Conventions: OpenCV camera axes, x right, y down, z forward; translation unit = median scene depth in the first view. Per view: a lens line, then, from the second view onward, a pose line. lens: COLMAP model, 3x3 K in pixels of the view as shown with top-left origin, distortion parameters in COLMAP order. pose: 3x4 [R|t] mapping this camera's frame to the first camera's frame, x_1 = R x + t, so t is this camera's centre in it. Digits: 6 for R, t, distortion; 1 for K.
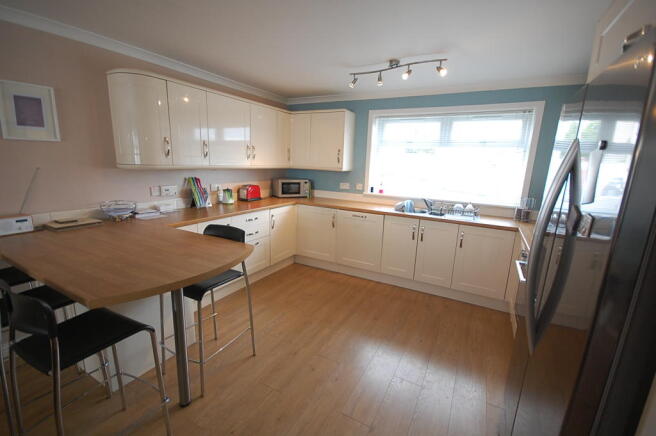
lens RADIAL K [[288.9, 0, 325.4], [0, 288.9, 216.6], [0, 0, 1]] dist [-0.000953, -0.000295]
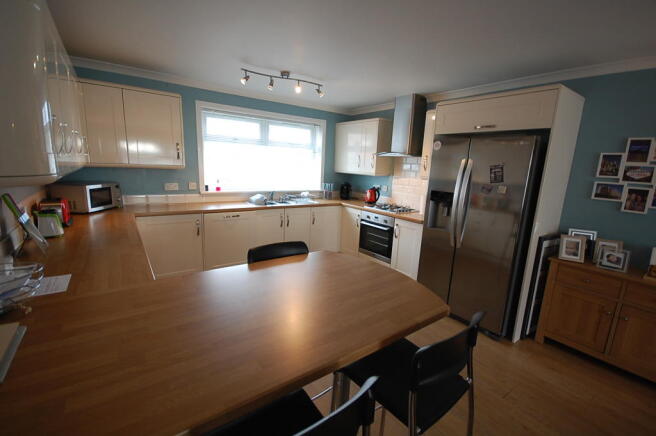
lens RADIAL K [[288.9, 0, 325.4], [0, 288.9, 216.6], [0, 0, 1]] dist [-0.000953, -0.000295]
pose [[0.416219, -0.179876, 0.891295, -0.591606], [0.141831, 0.981082, 0.131764, -0.080221], [-0.898135, 0.071571, 0.433857, 0.296312]]
